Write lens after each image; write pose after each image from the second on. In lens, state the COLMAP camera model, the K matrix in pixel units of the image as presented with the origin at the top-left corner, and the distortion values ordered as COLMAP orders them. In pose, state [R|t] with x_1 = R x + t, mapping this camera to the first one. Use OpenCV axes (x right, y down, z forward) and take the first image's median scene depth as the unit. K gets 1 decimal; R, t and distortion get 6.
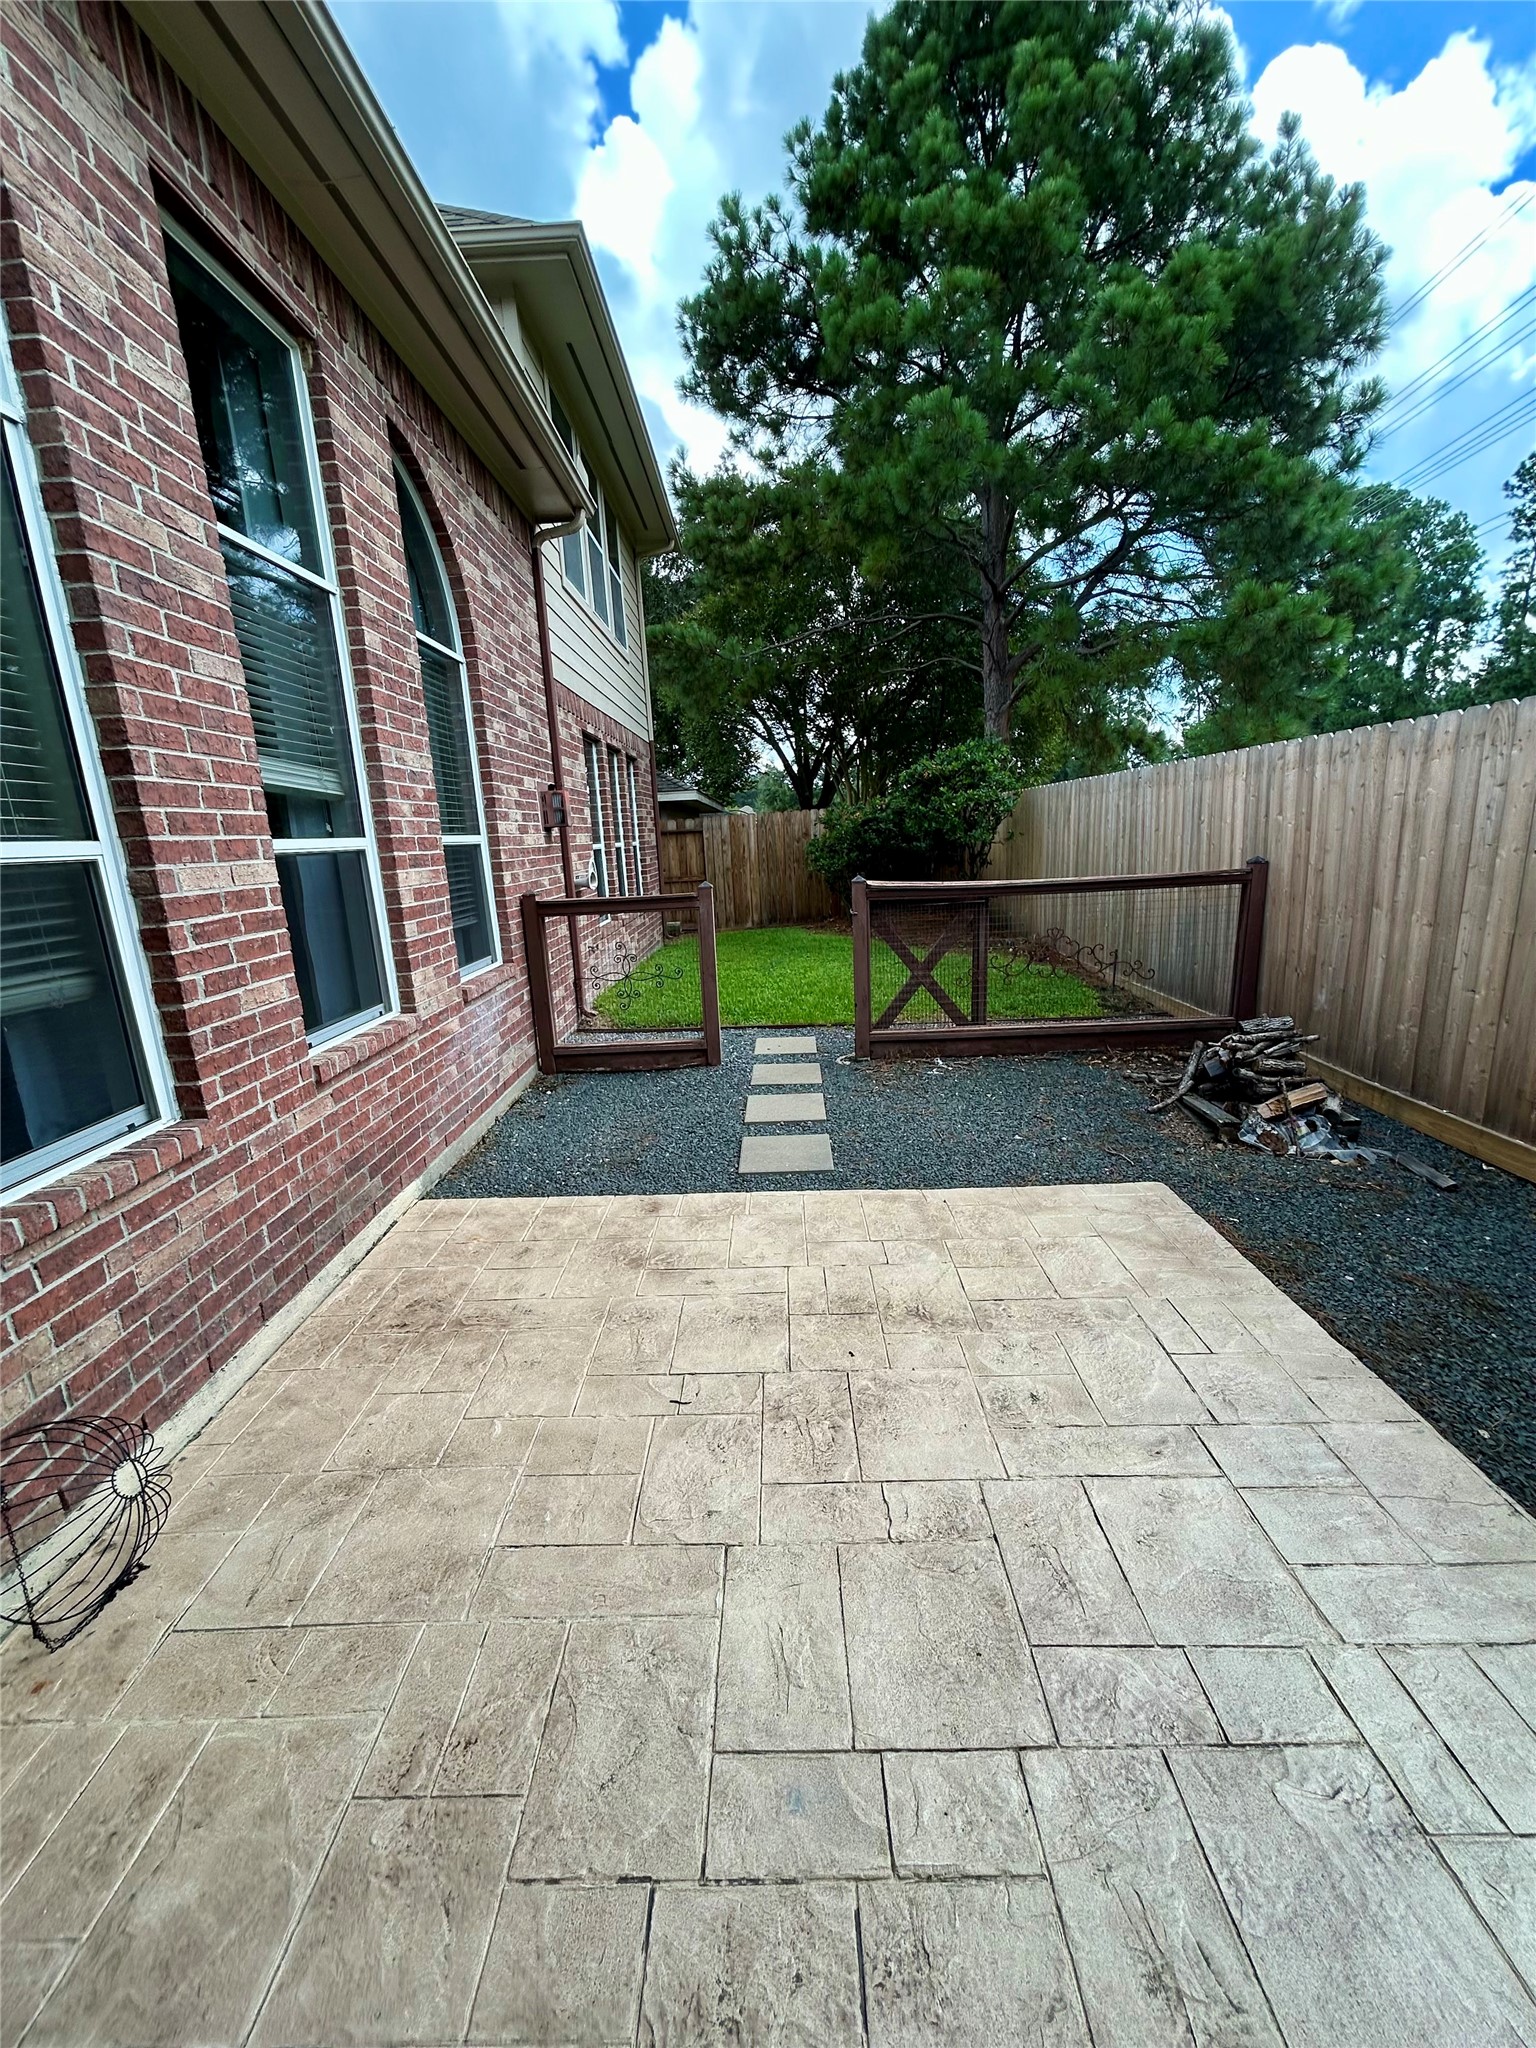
lens RADIAL K [[827.4, 0, 768.0], [0, 827.4, 1024.0], [0, 0, 1]] dist [-0.002072, -0.000137]
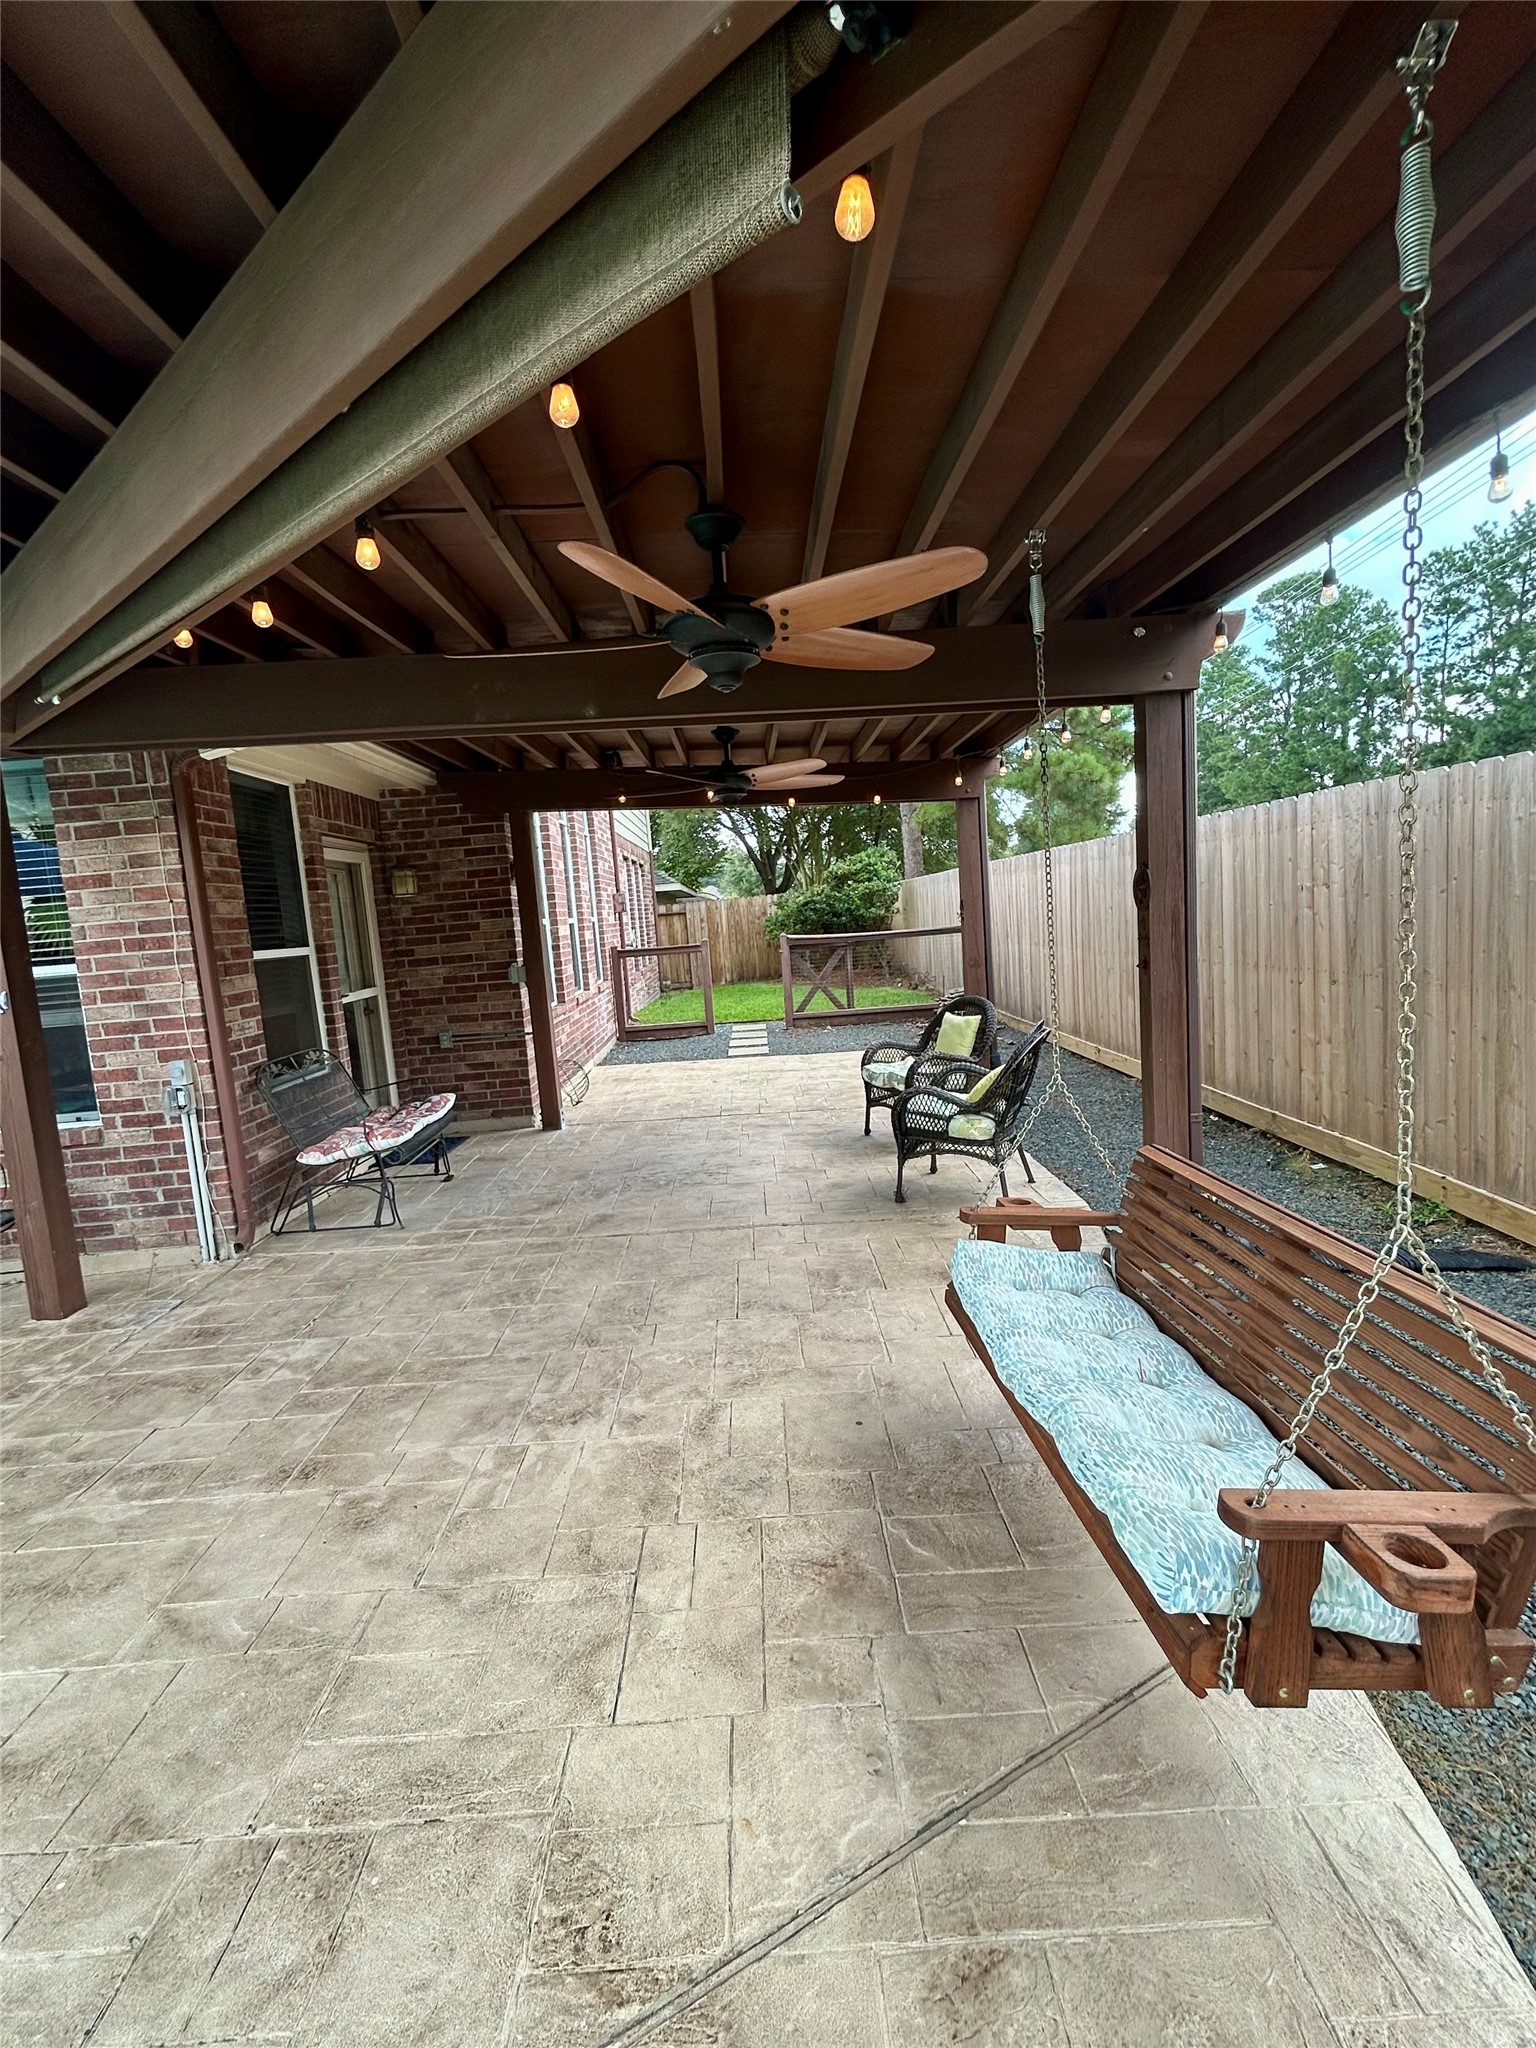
lens RADIAL K [[926.0, 0, 768.0], [0, 926.0, 1024.0], [0, 0, 1]] dist [0.001473, 0.000080]
pose [[0.999064, -0.028076, 0.032899, -0.002013], [0.031463, 0.993715, -0.107425, 0.102724], [-0.029676, 0.108359, 0.993669, -0.439845]]
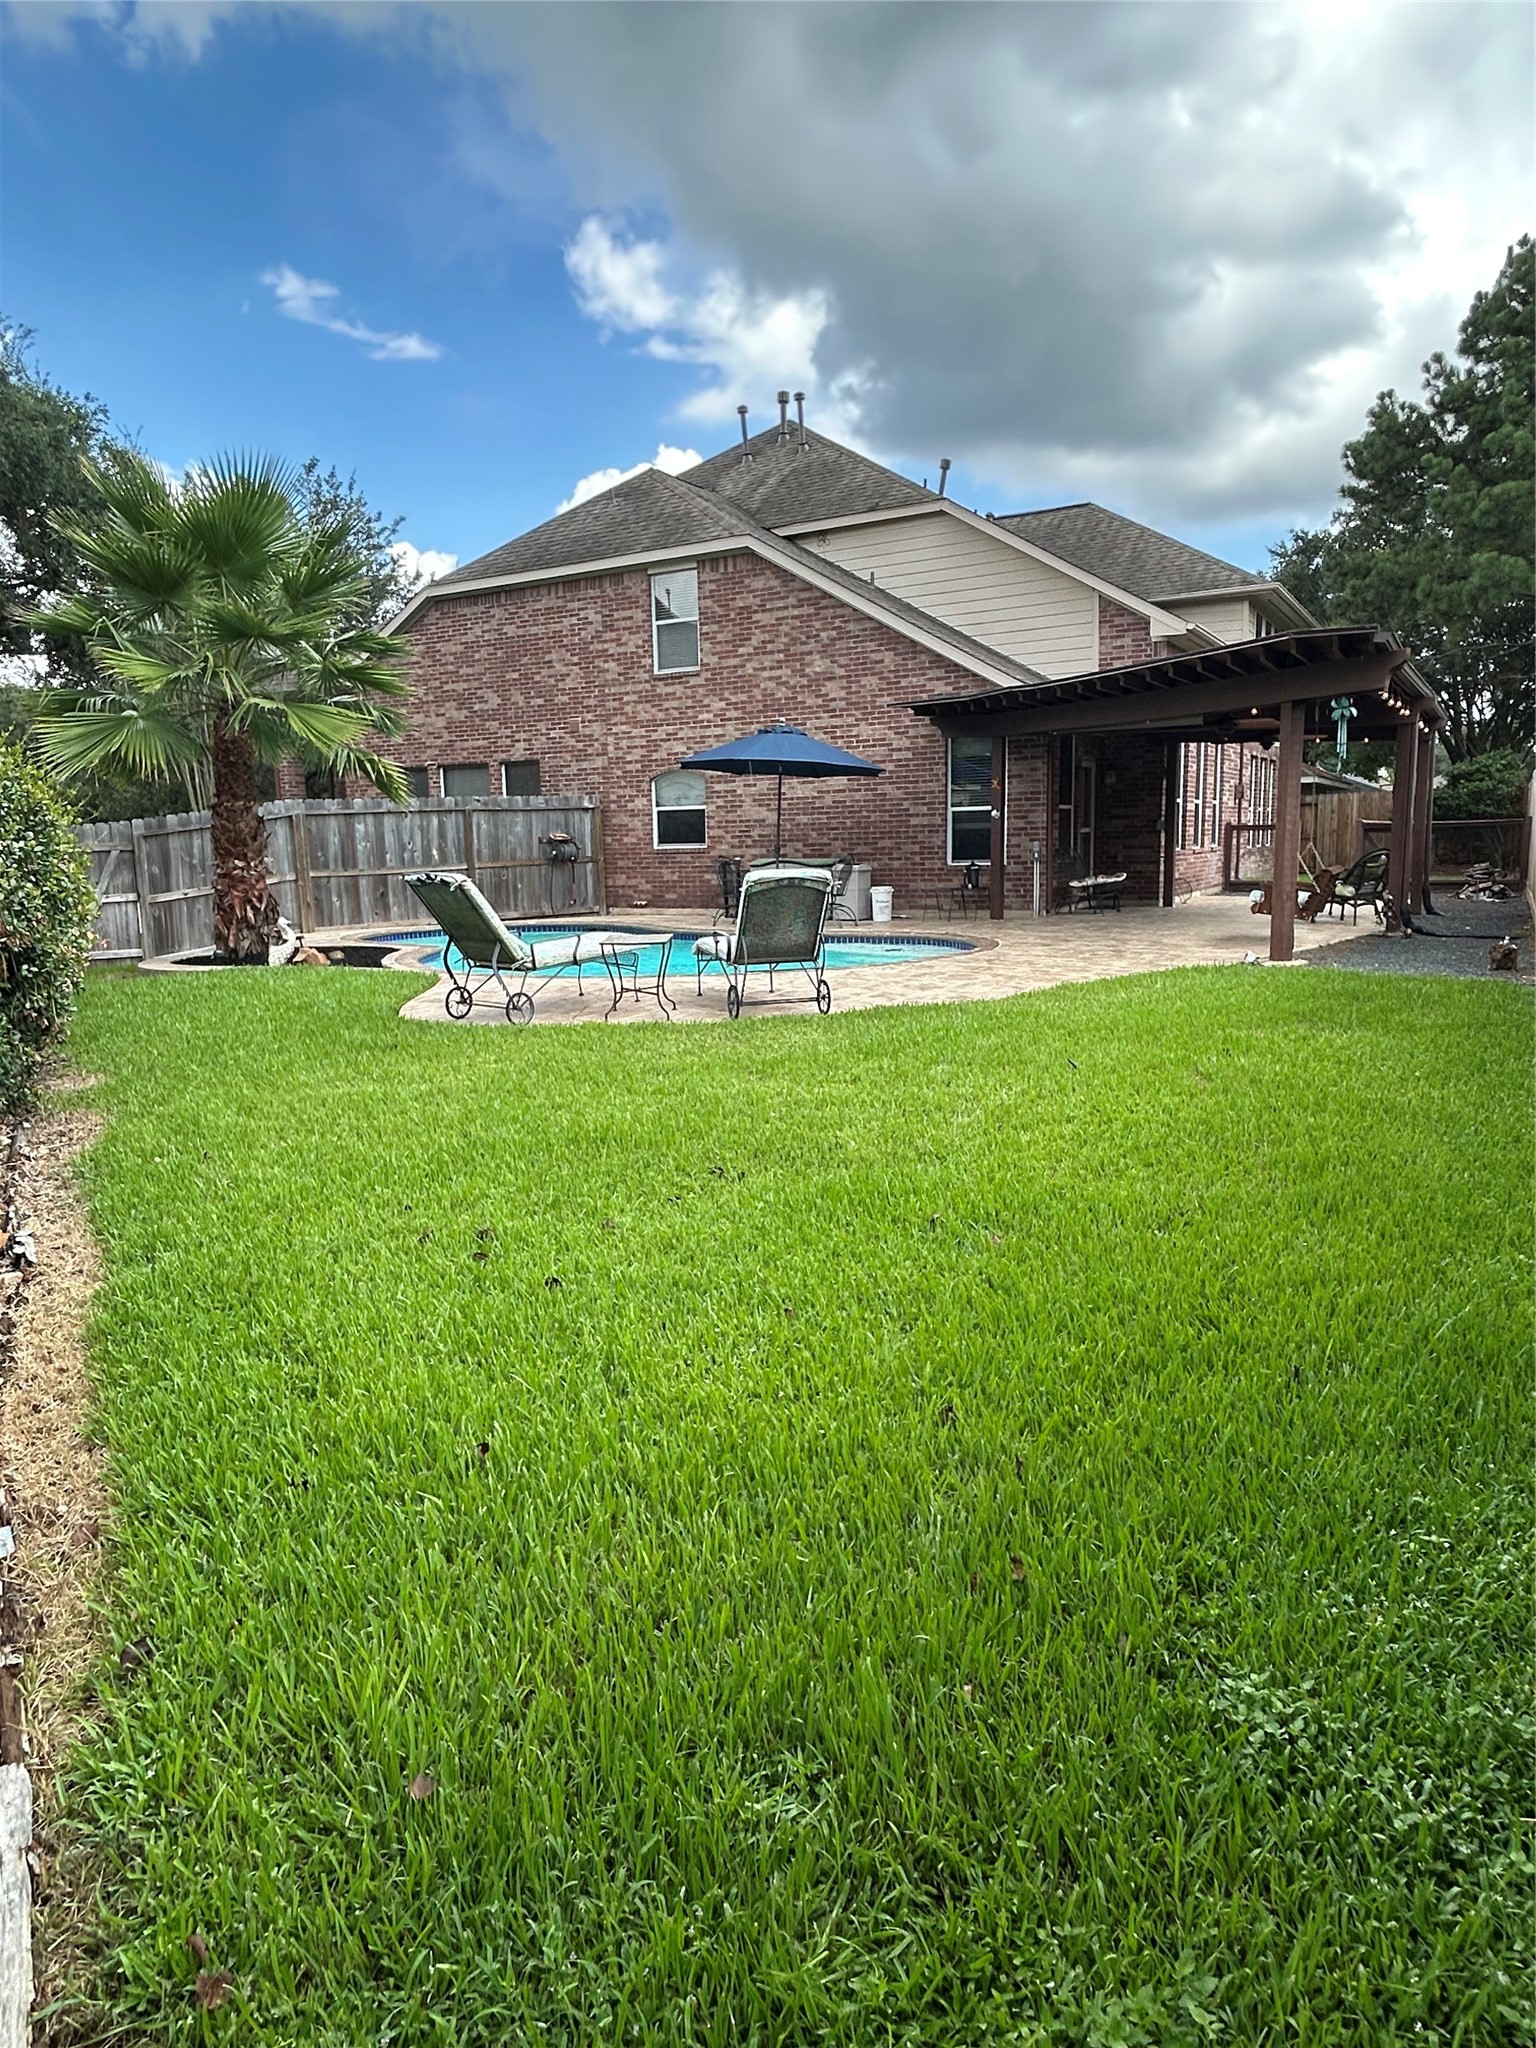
lens RADIAL K [[1245.5, 0, 768.0], [0, 1245.5, 1024.0], [0, 0, 1]] dist [-0.005914, -0.001473]
pose [[0.866061, 0.104985, -0.488791, 0.180248], [-0.132543, 0.990933, -0.022008, 0.304121], [0.482048, 0.083846, 0.872123, -1.248698]]
